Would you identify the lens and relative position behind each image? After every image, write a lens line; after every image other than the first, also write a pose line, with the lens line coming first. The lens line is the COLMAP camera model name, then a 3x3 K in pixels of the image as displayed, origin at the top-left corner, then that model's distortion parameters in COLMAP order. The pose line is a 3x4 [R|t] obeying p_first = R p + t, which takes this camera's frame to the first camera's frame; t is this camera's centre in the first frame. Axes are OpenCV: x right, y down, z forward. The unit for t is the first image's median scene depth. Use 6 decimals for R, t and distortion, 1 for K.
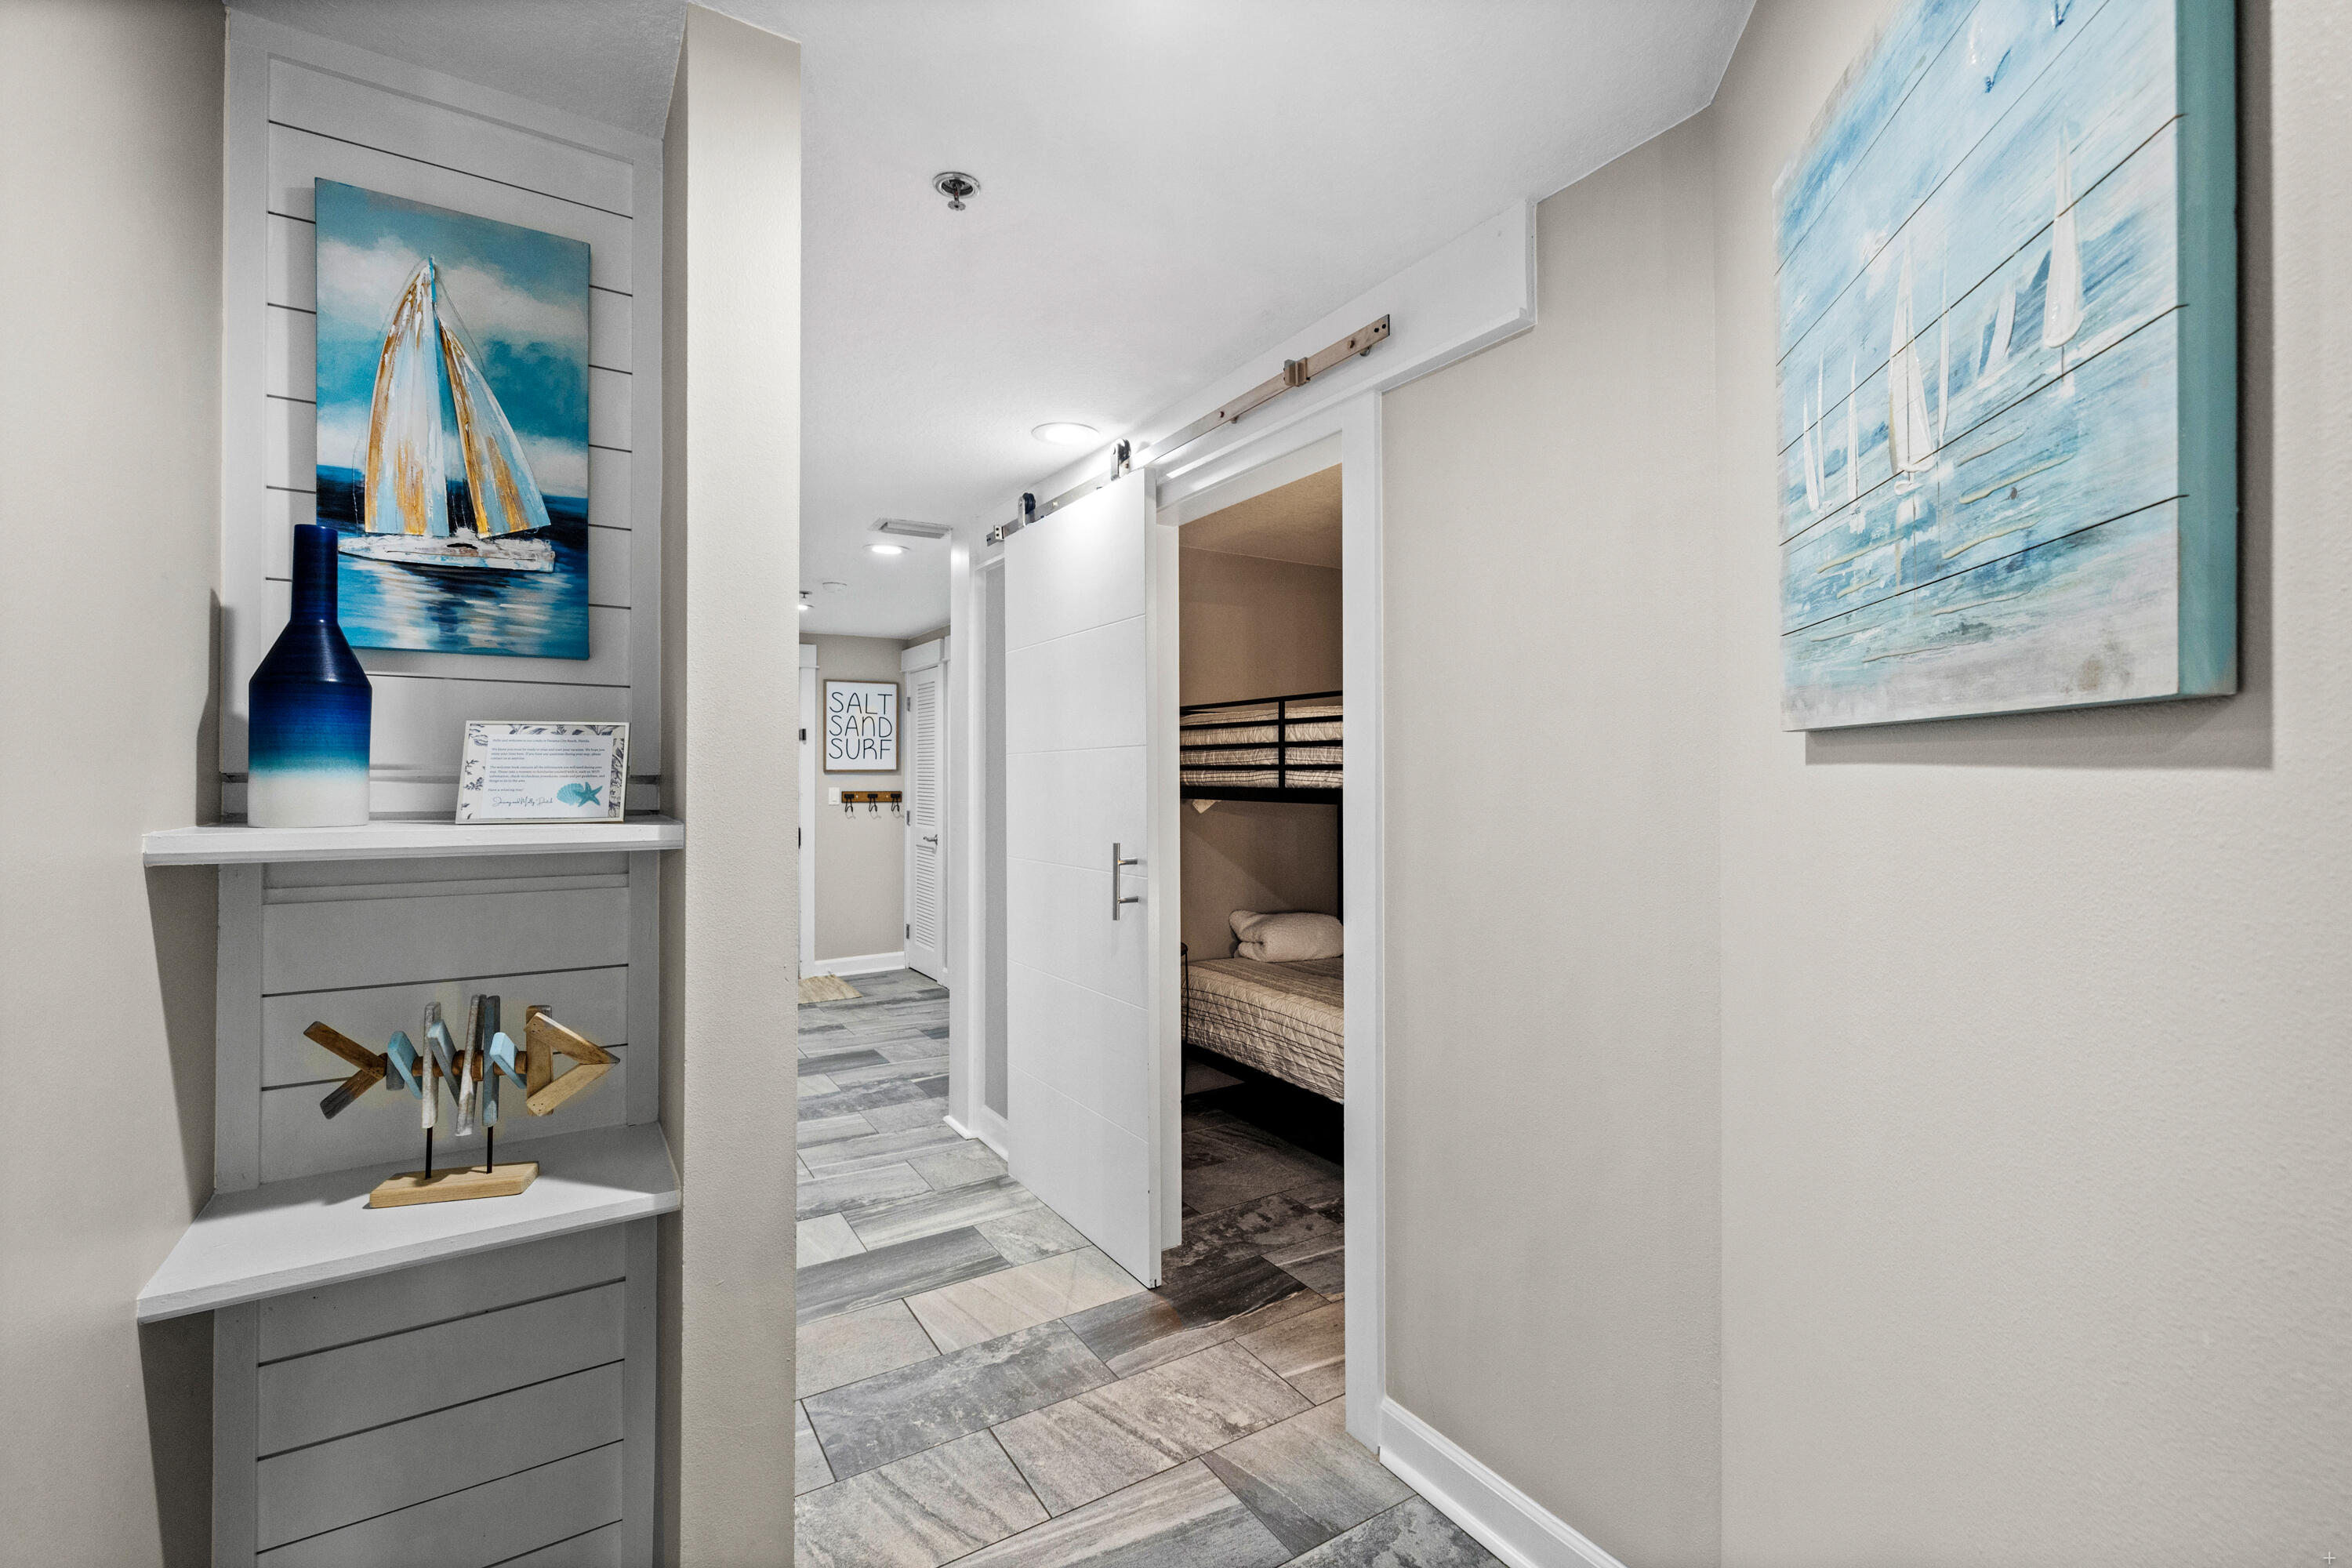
lens RADIAL K [[991.3, 0, 1187.2], [0, 991.3, 775.1], [0, 0, 1]] dist [-0.003760, 0.001433]
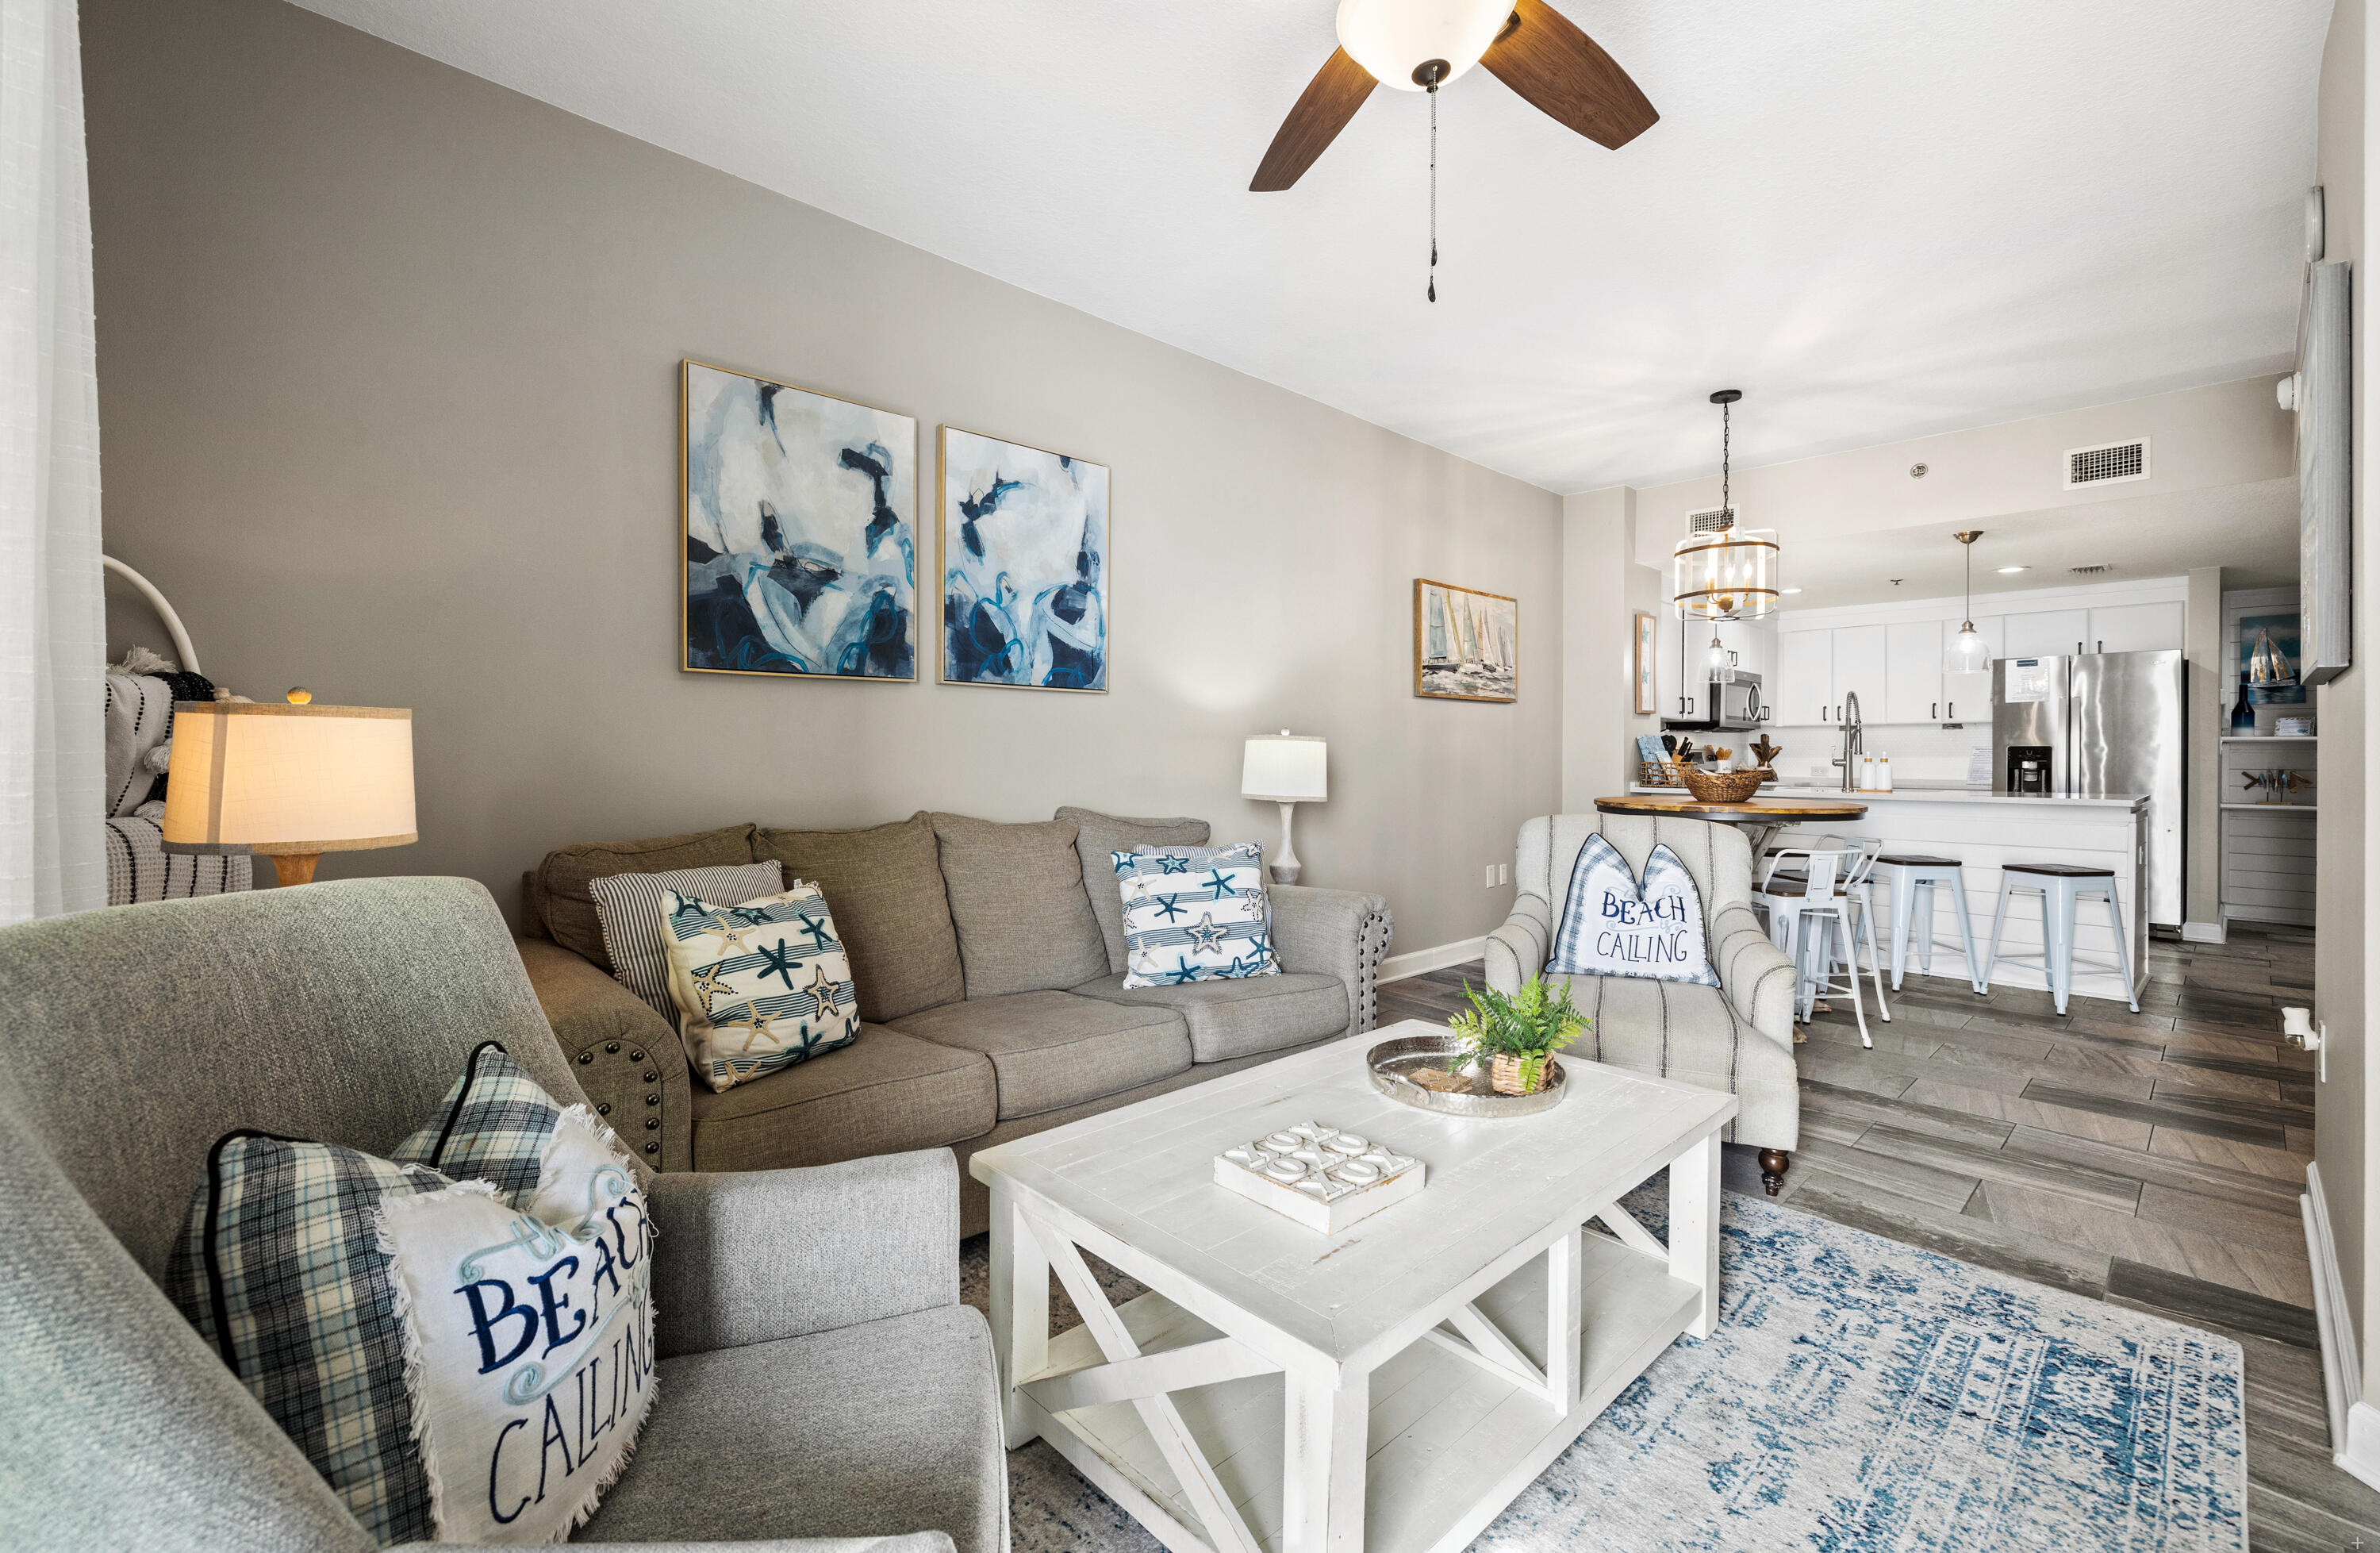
lens RADIAL K [[1001.7, 0, 1187.4], [0, 1001.7, 757.0], [0, 0, 1]] dist [-0.002506, 0.000073]
pose [[0.171667, 0.000543, -0.985155, 0.696051], [-0.001592, 0.999999, 0.000274, 0.032071], [0.985154, 0.001521, 0.171667, -1.112606]]
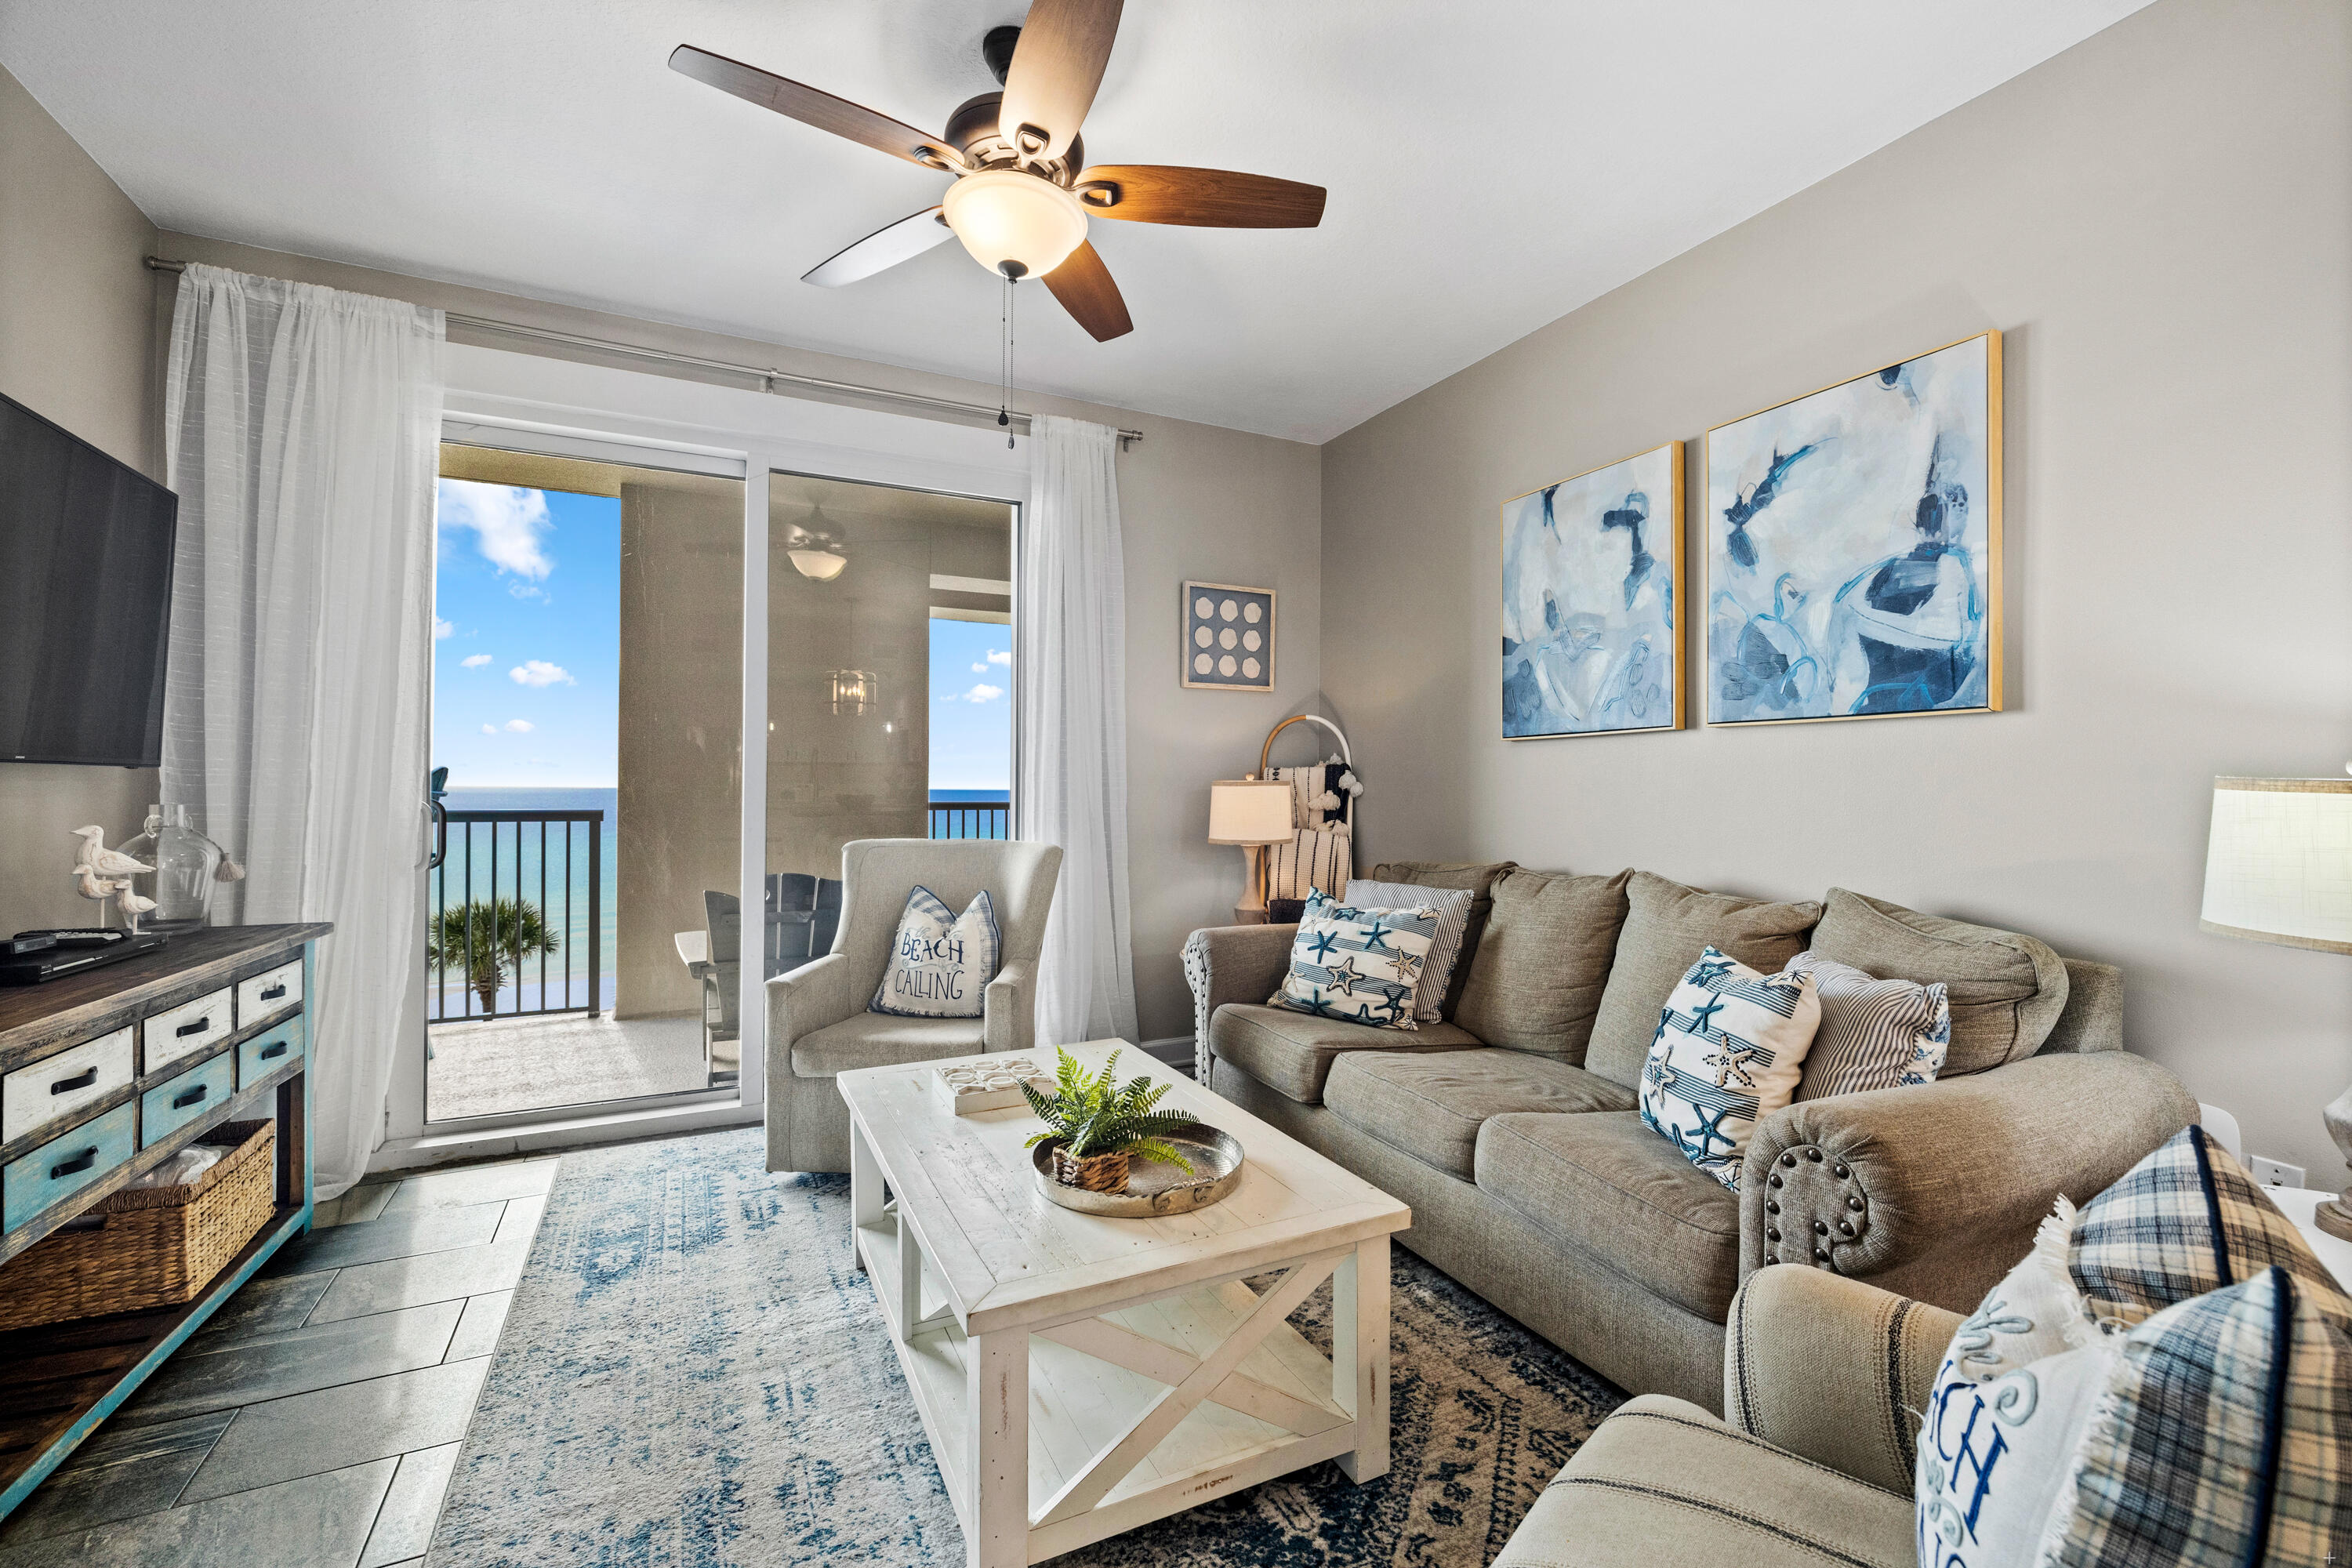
lens RADIAL K [[991.3, 0, 1174.4], [0, 991.3, 781.1], [0, 0, 1]] dist [-0.003760, 0.001433]
pose [[-0.992199, -0.008238, 0.124394, 0.353553], [-0.009444, 0.999914, -0.009107, 0.024885], [-0.124308, -0.010211, -0.992191, -0.688577]]
